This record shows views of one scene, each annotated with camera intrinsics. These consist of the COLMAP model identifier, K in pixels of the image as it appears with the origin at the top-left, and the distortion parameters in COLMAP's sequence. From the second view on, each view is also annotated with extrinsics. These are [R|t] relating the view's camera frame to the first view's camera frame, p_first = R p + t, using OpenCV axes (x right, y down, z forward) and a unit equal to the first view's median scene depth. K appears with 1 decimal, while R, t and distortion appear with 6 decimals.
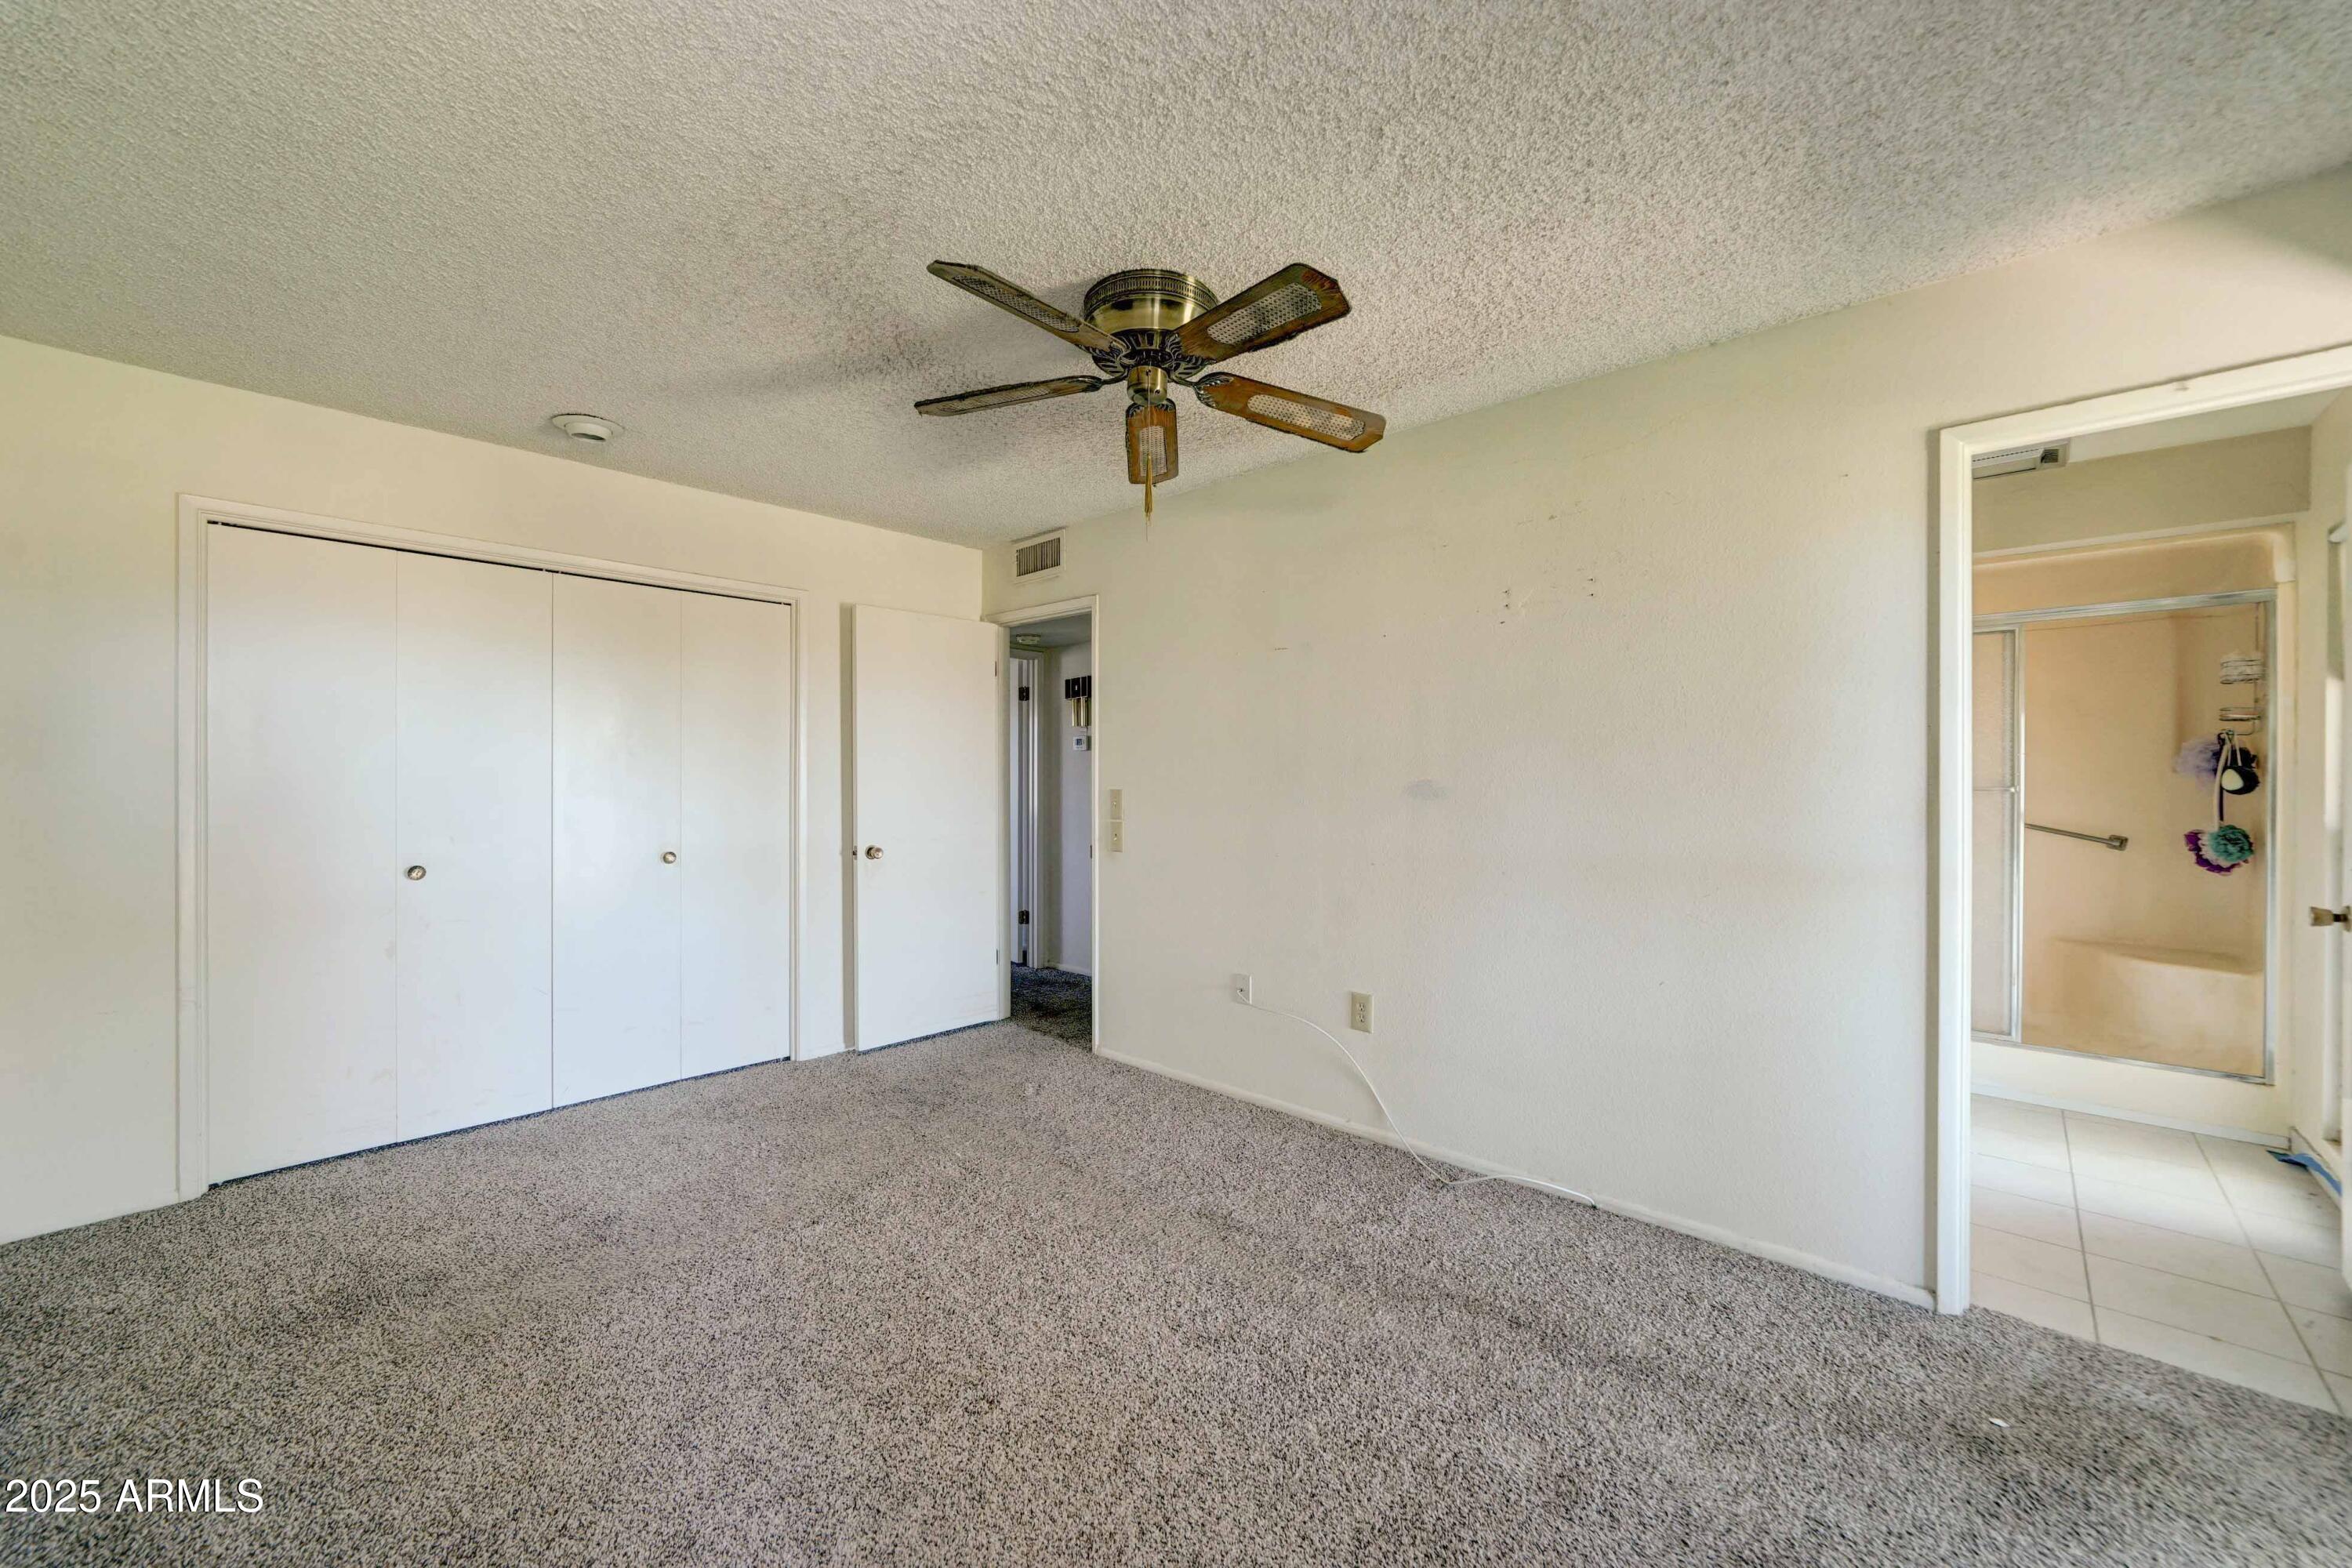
lens RADIAL K [[913.4, 0, 1176.0], [0, 913.4, 784.0], [0, 0, 1]] dist [-0.000418, 0.000072]
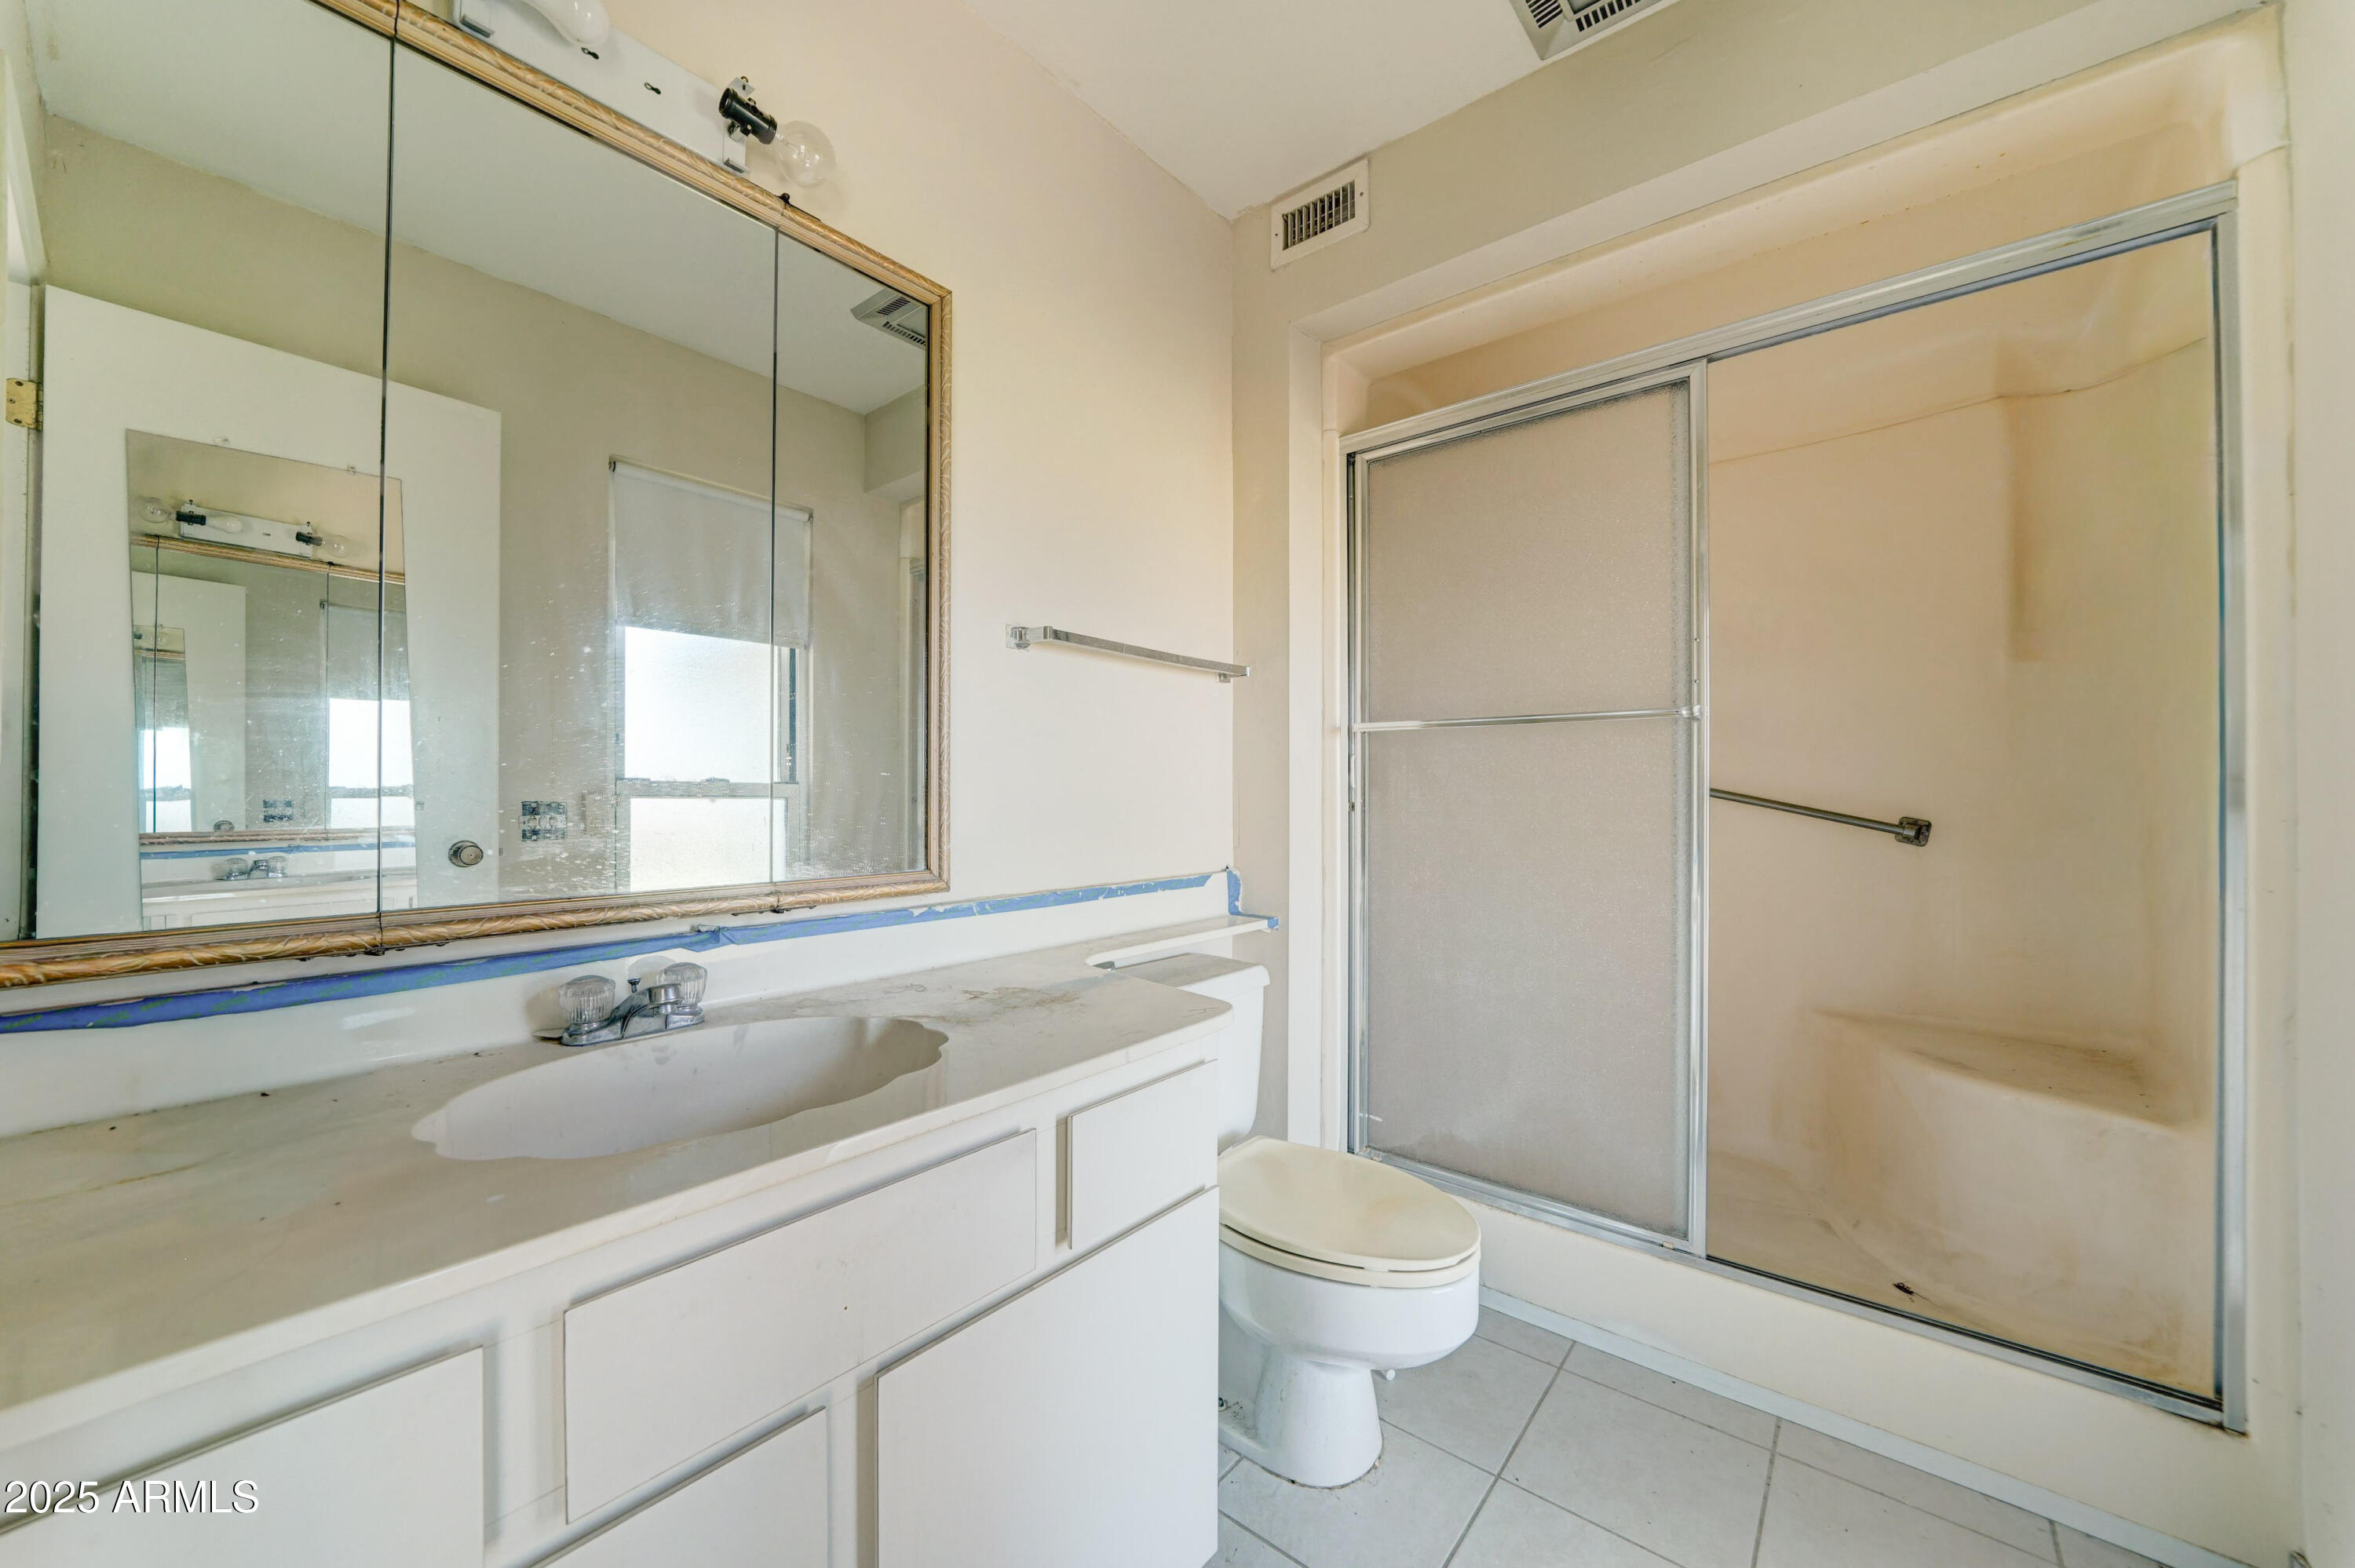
lens RADIAL K [[873.2, 0, 1177.5], [0, 873.2, 784.0], [0, 0, 1]] dist [-0.001127, -0.000269]
pose [[0.998754, -0.000707, 0.049907, 0.633228], [0.001167, 0.999957, -0.009192, 0.044597], [-0.049899, 0.009238, 0.998712, 0.564218]]
